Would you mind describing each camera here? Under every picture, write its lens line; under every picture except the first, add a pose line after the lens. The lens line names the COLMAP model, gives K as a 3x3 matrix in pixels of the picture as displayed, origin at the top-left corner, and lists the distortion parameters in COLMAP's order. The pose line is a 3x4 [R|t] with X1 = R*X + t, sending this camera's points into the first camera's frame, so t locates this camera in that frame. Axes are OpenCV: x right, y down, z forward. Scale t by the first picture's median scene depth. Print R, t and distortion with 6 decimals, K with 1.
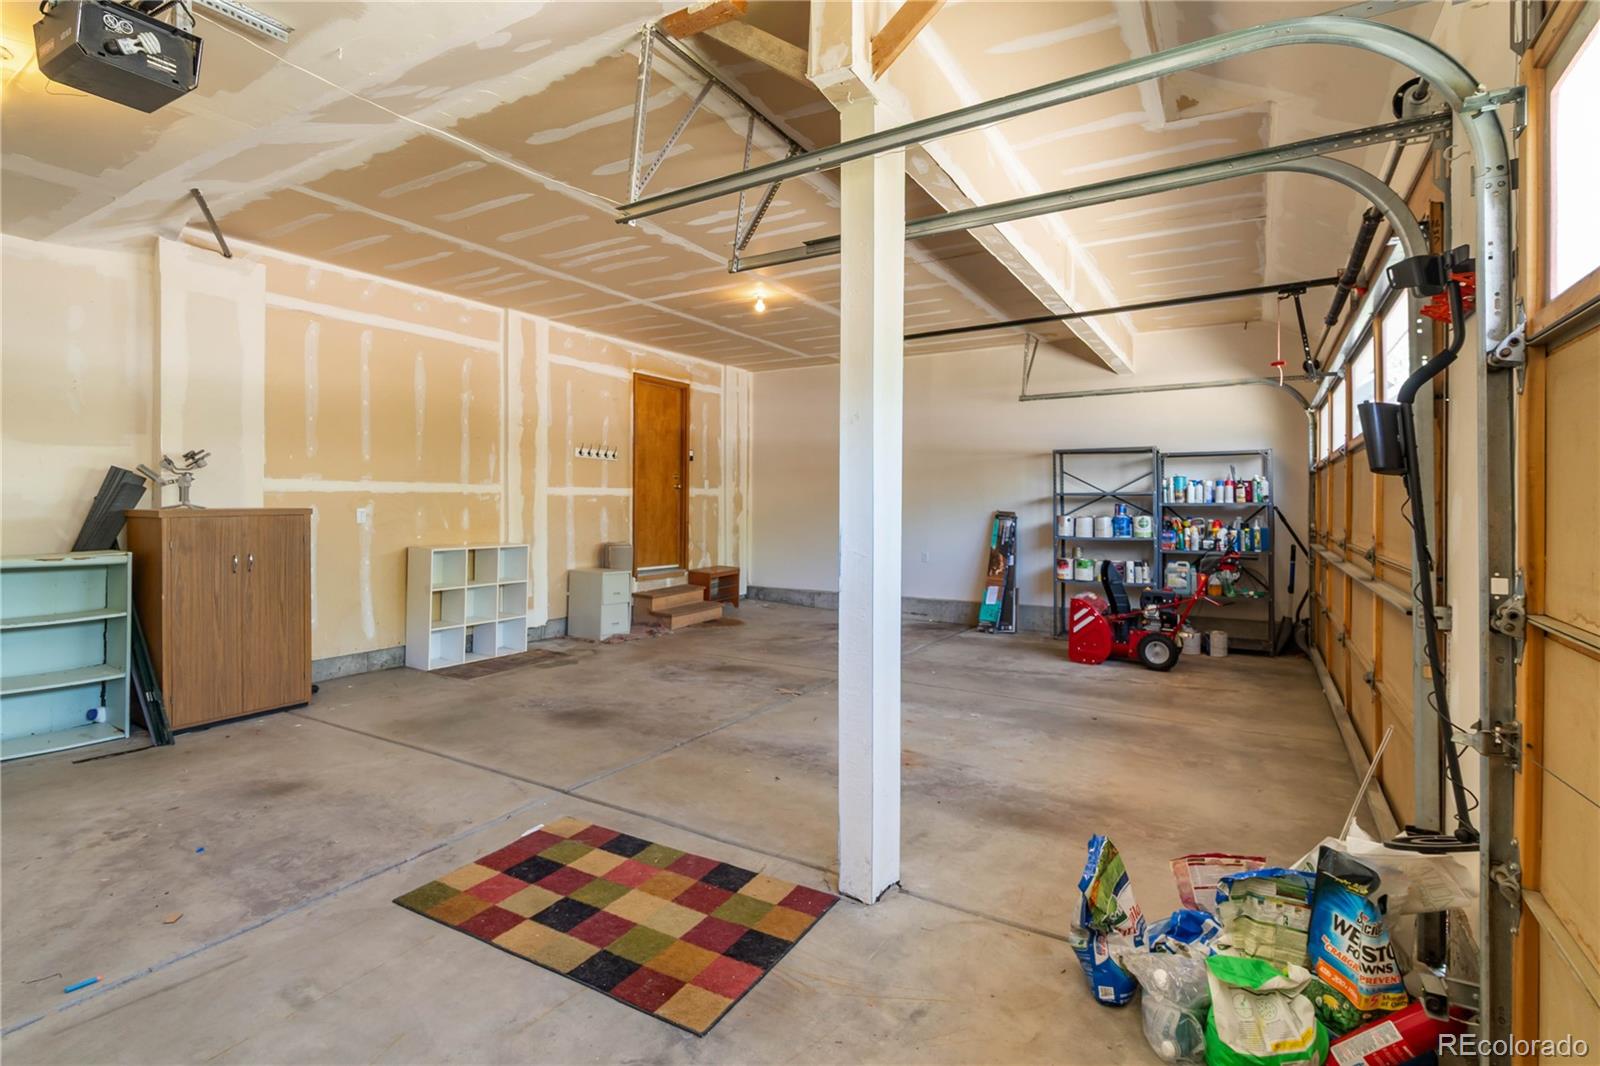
lens RADIAL K [[779.1, 0, 797.9], [0, 779.1, 498.3], [0, 0, 1]] dist [0.001174, -0.000130]
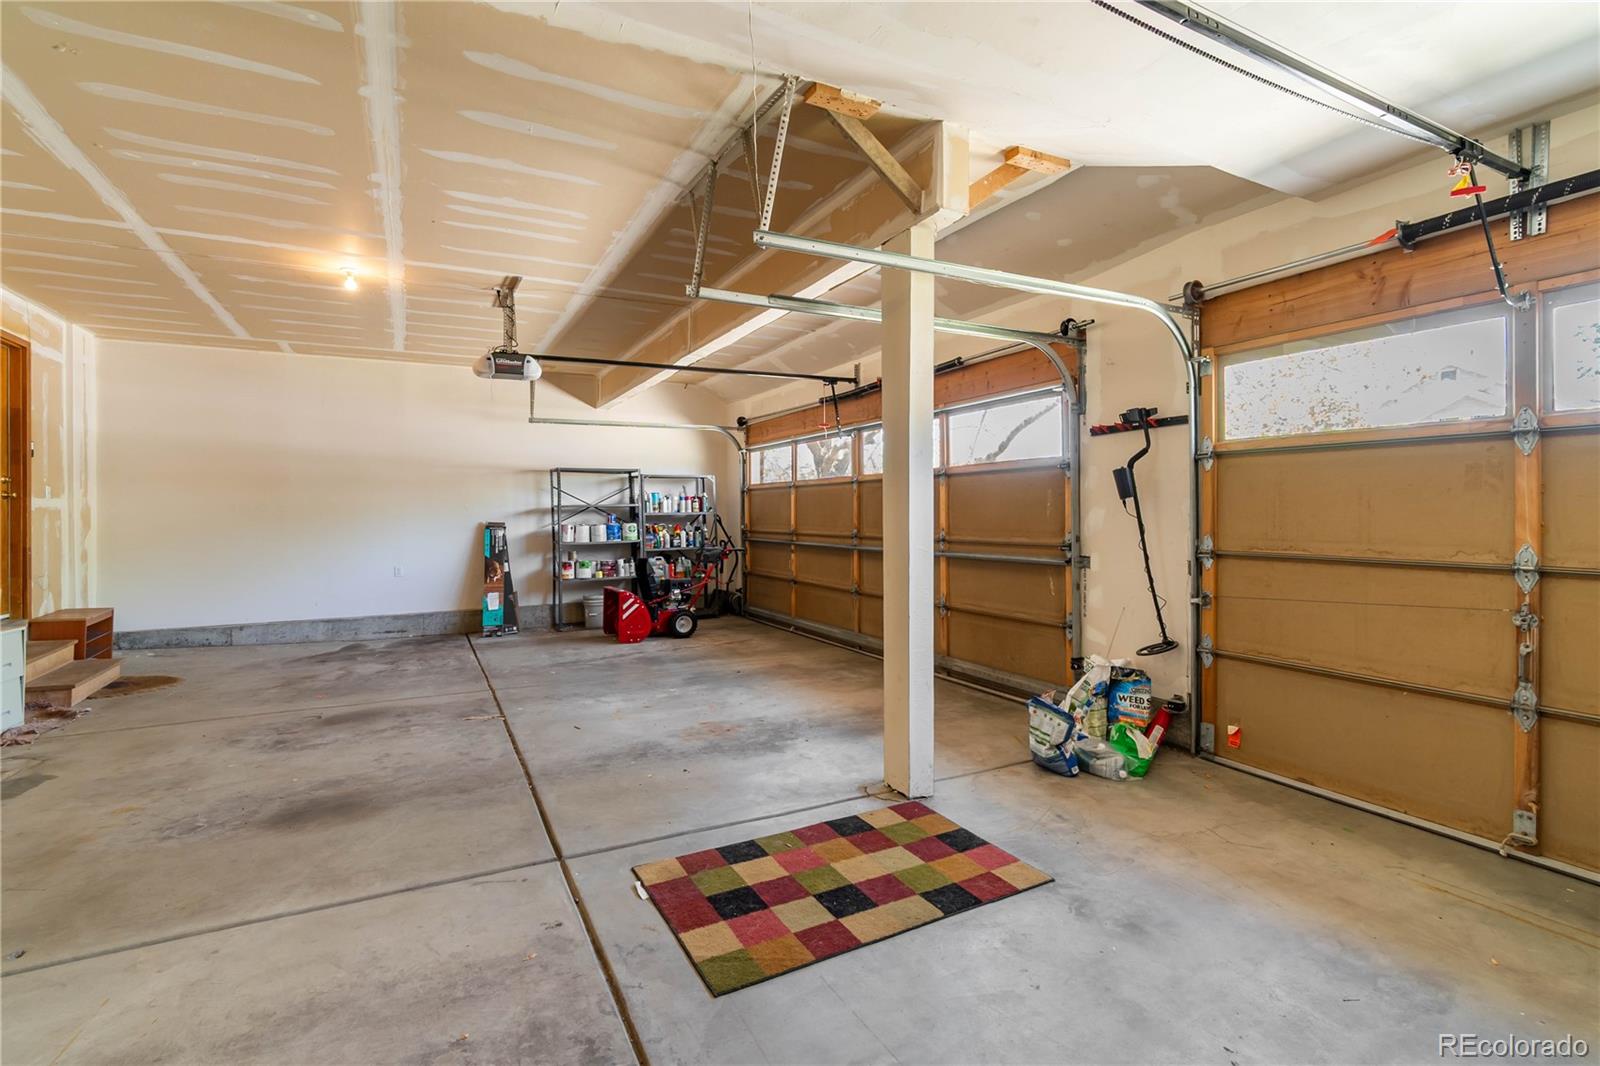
lens RADIAL K [[675.4, 0, 796.9], [0, 675.4, 512.0], [0, 0, 1]] dist [-0.003607, -0.000012]
pose [[0.547493, -0.008142, 0.836771, -0.404140], [0.004617, 0.999967, 0.006709, -0.002696], [-0.836798, 0.000190, 0.547512, 0.200004]]
